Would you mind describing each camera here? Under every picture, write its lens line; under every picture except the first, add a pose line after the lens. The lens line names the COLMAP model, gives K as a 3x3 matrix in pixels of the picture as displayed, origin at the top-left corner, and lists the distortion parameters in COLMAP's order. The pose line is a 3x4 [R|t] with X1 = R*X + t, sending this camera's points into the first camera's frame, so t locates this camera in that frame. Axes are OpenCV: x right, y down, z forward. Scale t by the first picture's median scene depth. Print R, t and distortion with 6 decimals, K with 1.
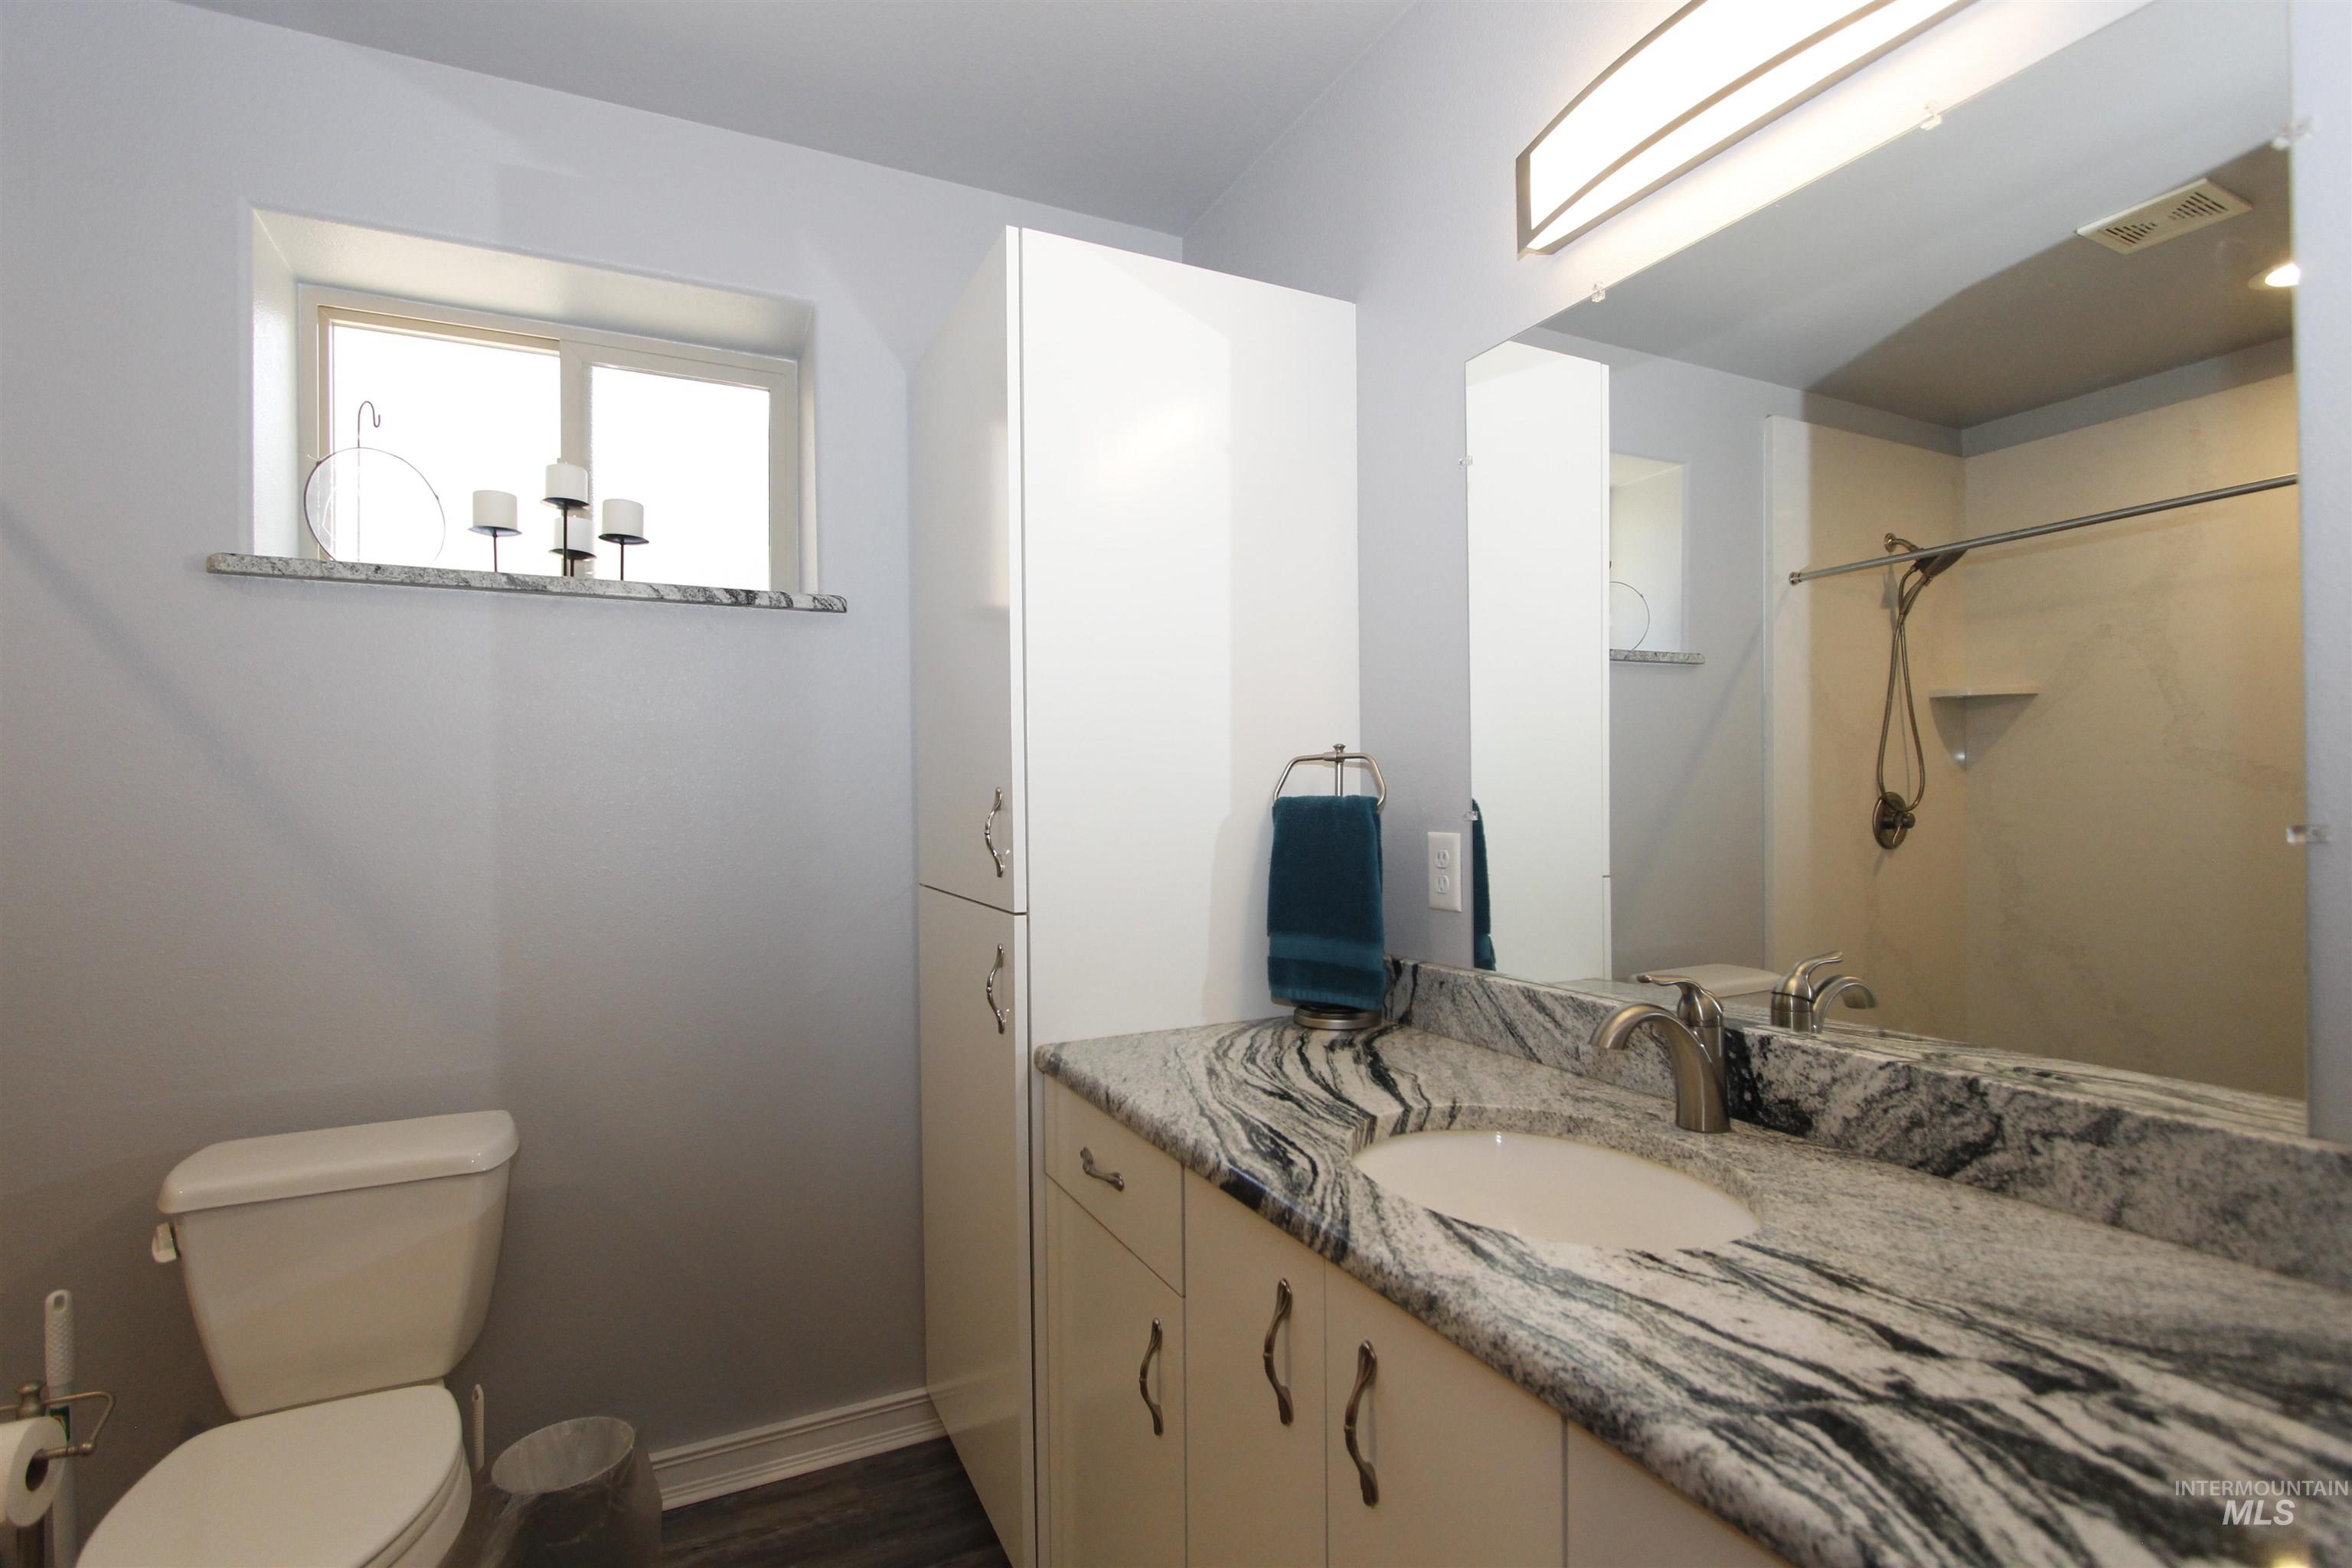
lens RADIAL K [[1088.7, 0, 1165.1], [0, 1088.7, 793.4], [0, 0, 1]] dist [-0.019603, 0.003602]
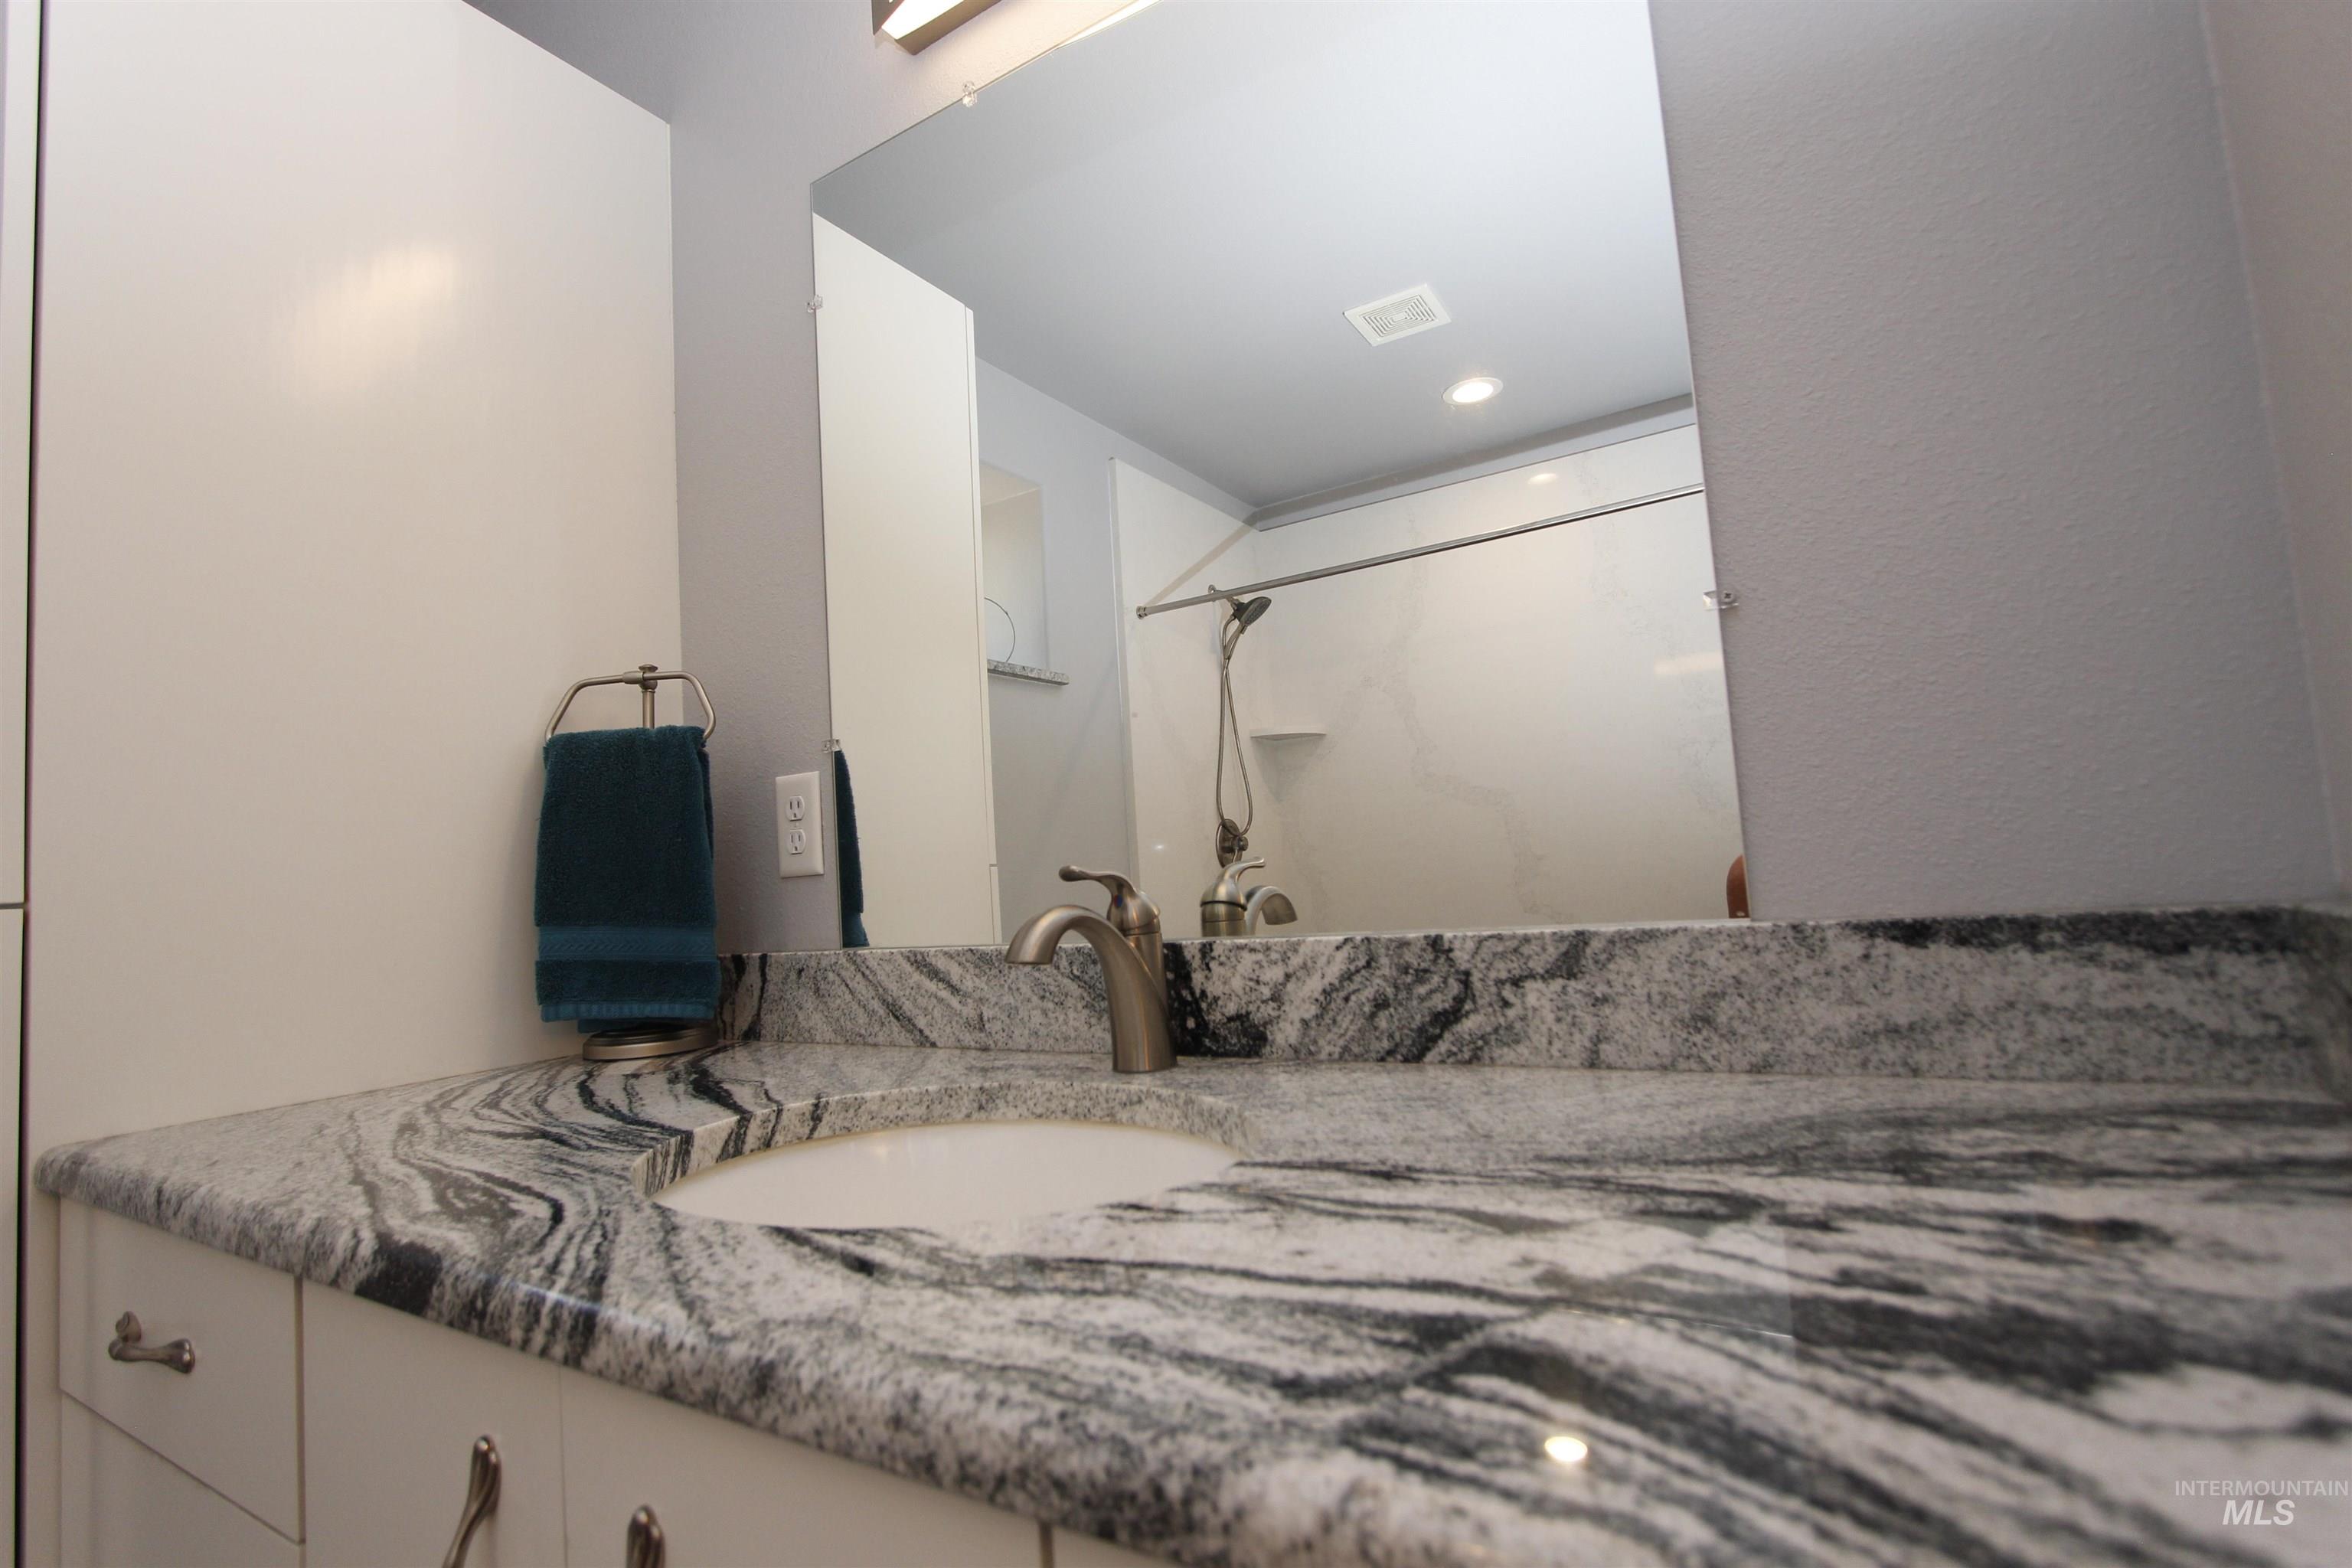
lens RADIAL K [[1088.7, 0, 1165.1], [0, 1088.7, 793.4], [0, 0, 1]] dist [-0.019603, 0.003602]
pose [[0.845072, -0.005138, 0.534628, 0.123628], [0.057658, 0.994998, -0.081575, 0.228317], [-0.531534, 0.099762, 0.841141, 0.414327]]
